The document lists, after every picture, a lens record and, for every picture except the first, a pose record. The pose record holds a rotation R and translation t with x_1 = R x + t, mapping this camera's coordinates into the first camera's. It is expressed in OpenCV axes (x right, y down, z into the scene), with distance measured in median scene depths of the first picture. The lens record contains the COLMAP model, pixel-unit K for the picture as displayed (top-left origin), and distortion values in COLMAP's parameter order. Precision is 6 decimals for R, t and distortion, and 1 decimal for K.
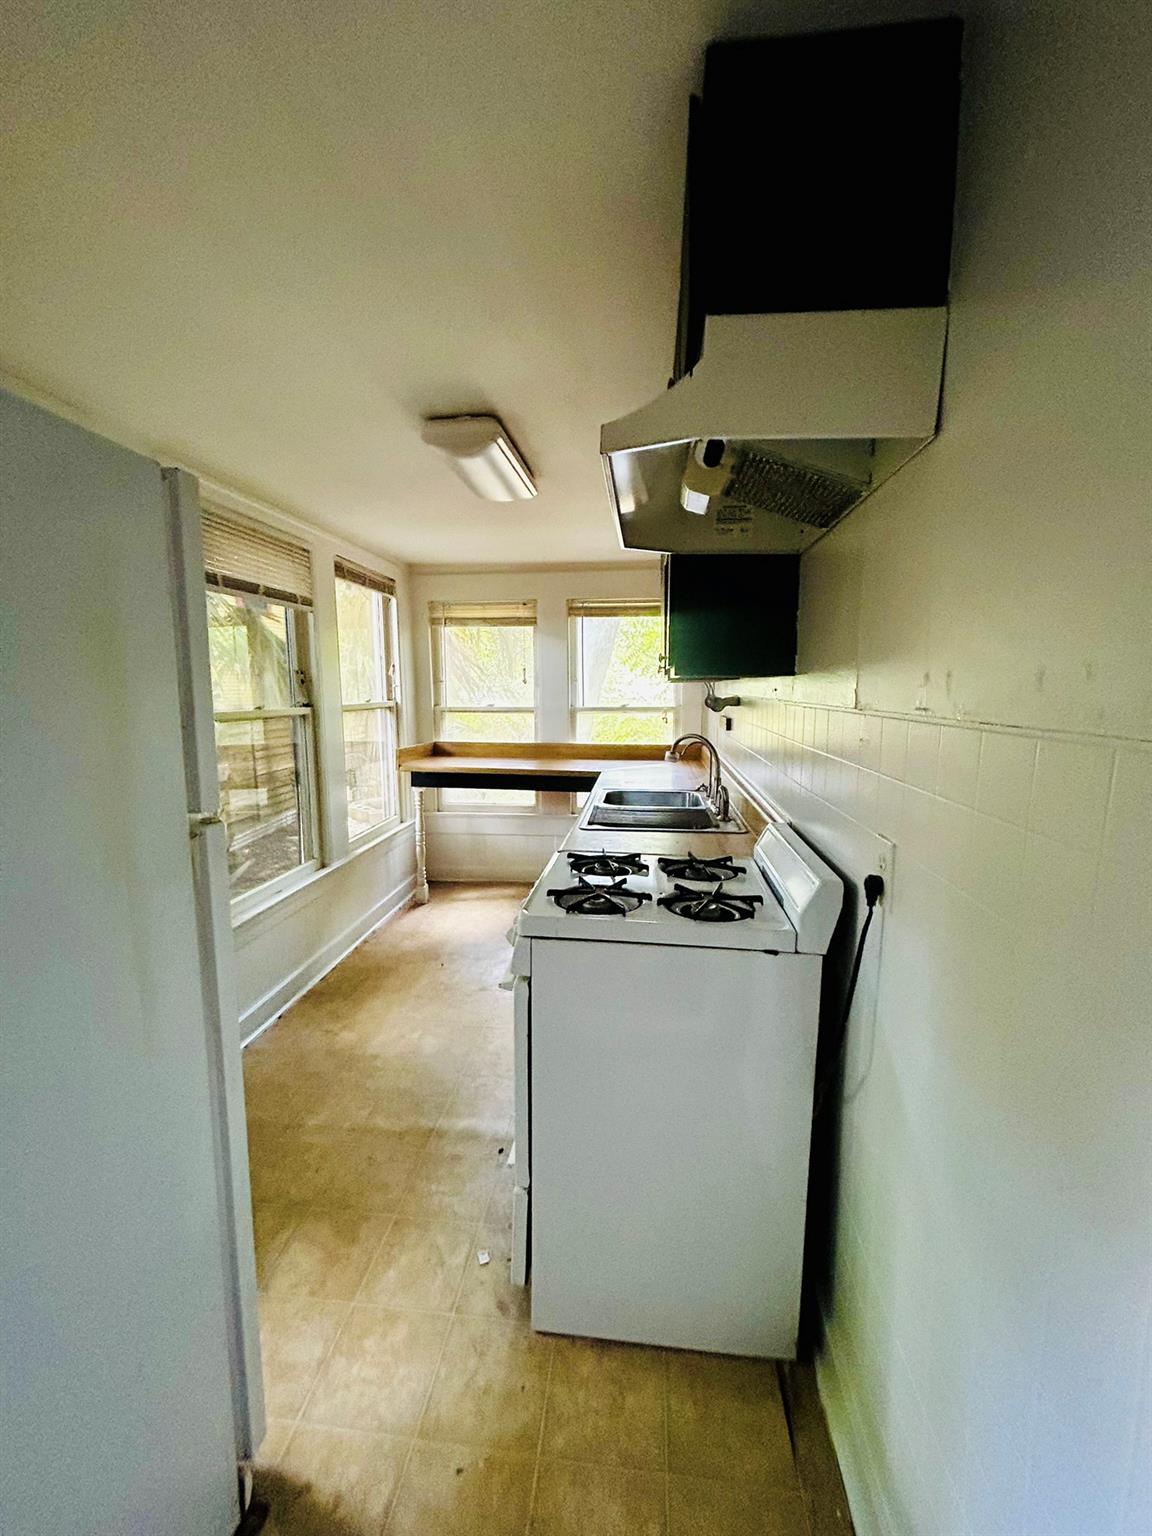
lens RADIAL K [[627.8, 0, 590.0], [0, 627.8, 778.2], [0, 0, 1]] dist [-0.001927, -0.000595]
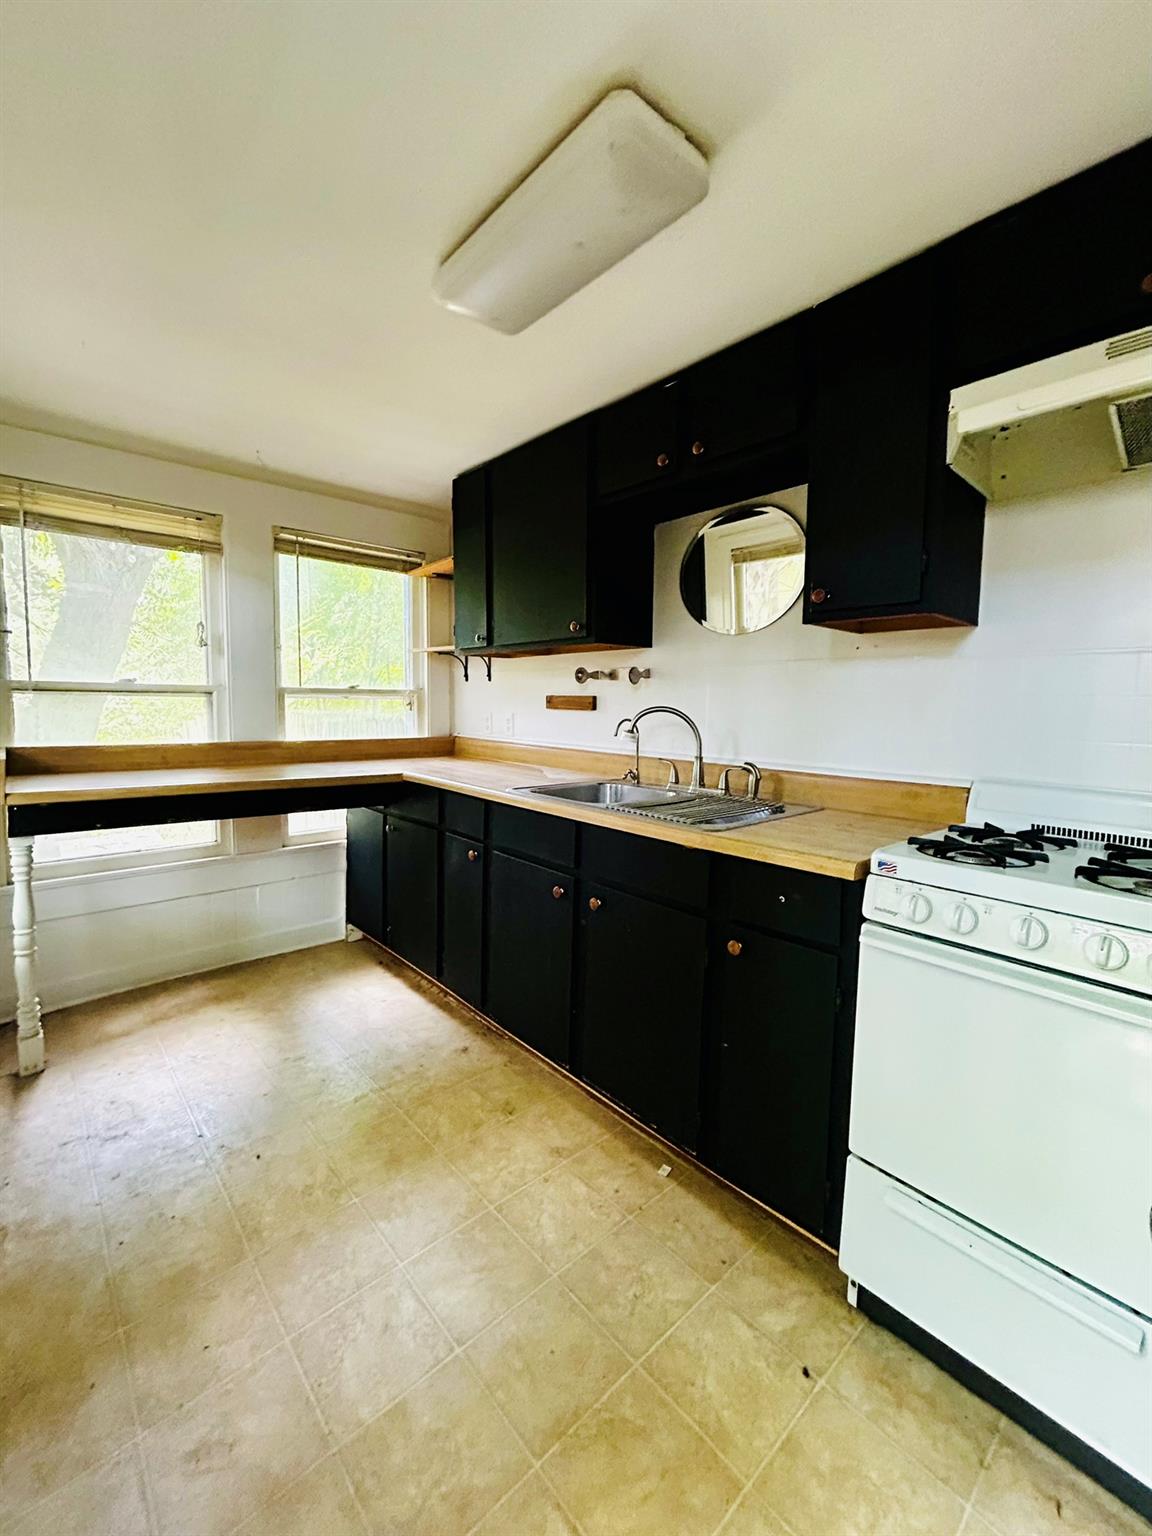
lens RADIAL K [[627.8, 0, 577.9], [0, 627.8, 761.4], [0, 0, 1]] dist [-0.001927, -0.000595]
pose [[0.674959, -0.061850, 0.735259, -0.311918], [0.091638, 0.995792, -0.000357, -0.004715], [-0.732143, 0.067619, 0.677786, 0.319424]]
